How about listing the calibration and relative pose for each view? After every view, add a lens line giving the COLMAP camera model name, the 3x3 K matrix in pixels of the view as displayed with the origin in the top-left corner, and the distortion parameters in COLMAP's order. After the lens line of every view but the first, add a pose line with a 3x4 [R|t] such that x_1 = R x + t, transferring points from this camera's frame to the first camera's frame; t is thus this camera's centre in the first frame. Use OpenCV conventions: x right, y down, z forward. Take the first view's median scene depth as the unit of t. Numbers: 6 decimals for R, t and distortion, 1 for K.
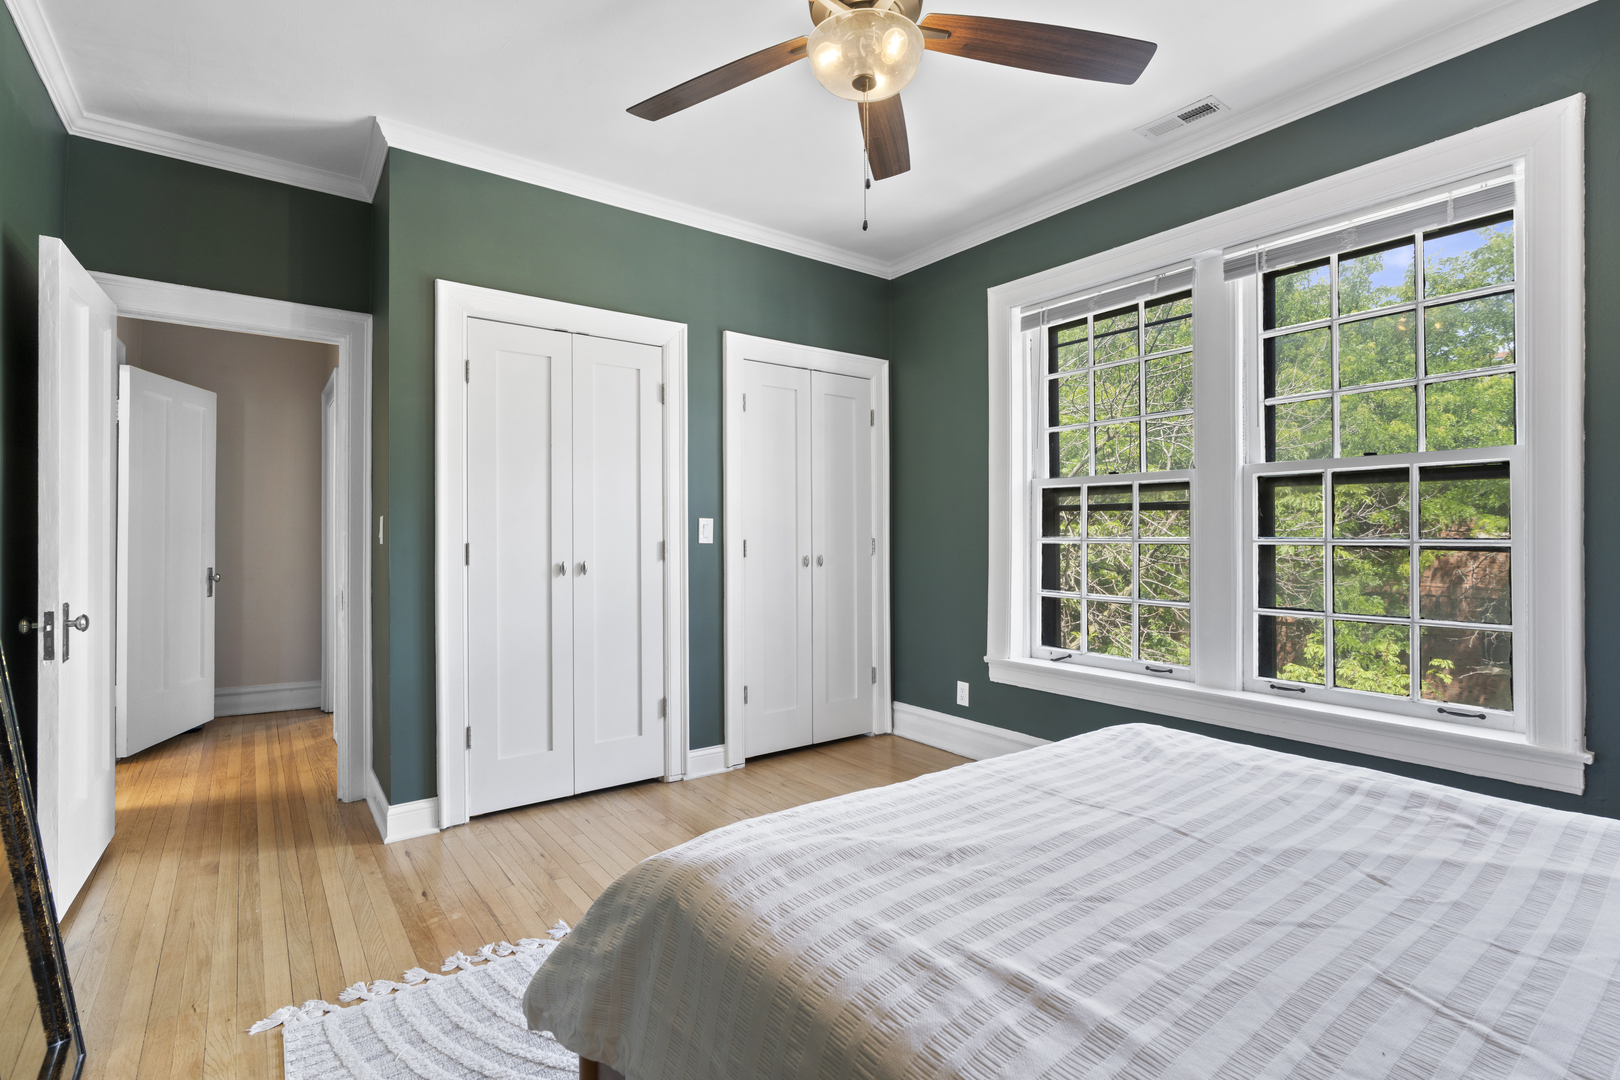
lens RADIAL K [[801.0, 0, 800.2], [0, 801.0, 535.9], [0, 0, 1]] dist [0.003073, 0.000638]
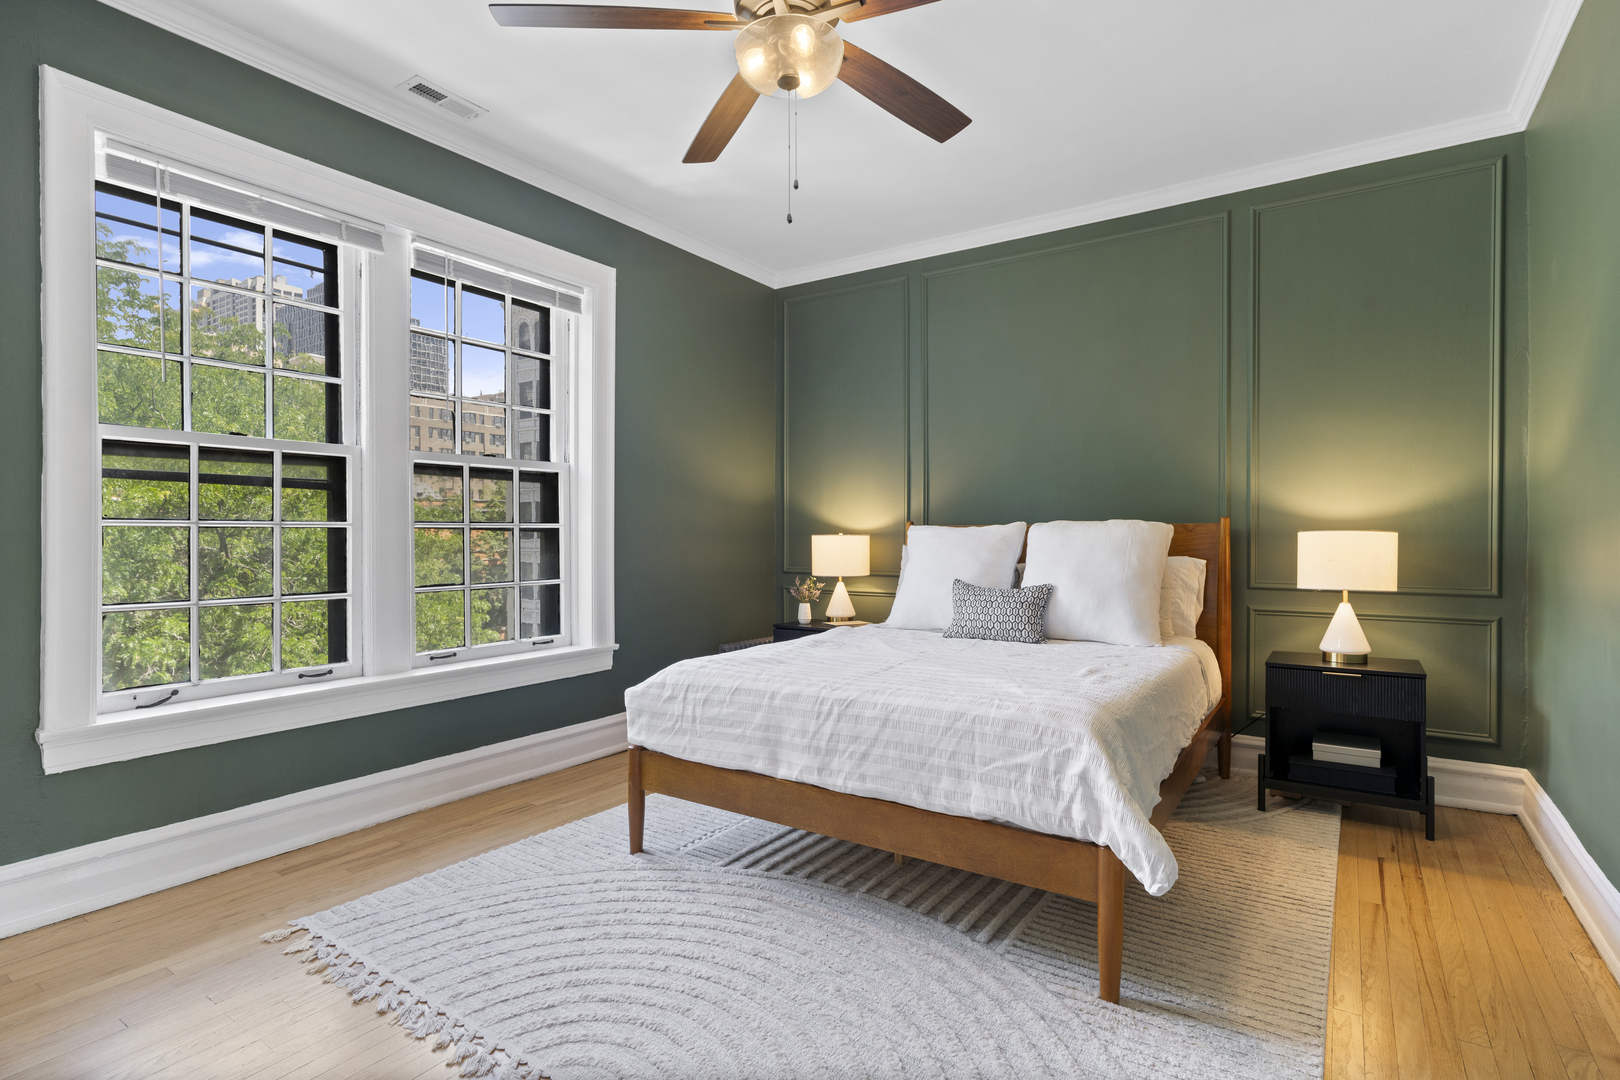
lens RADIAL K [[808.2, 0, 810.0], [0, 808.2, 540.0], [0, 0, 1]] dist [-0.001556, -0.000482]
pose [[-0.360381, -0.018795, 0.932616, -0.541099], [-0.007351, 0.999823, 0.017309, 0.004274], [-0.932776, -0.000618, -0.360455, 0.806638]]
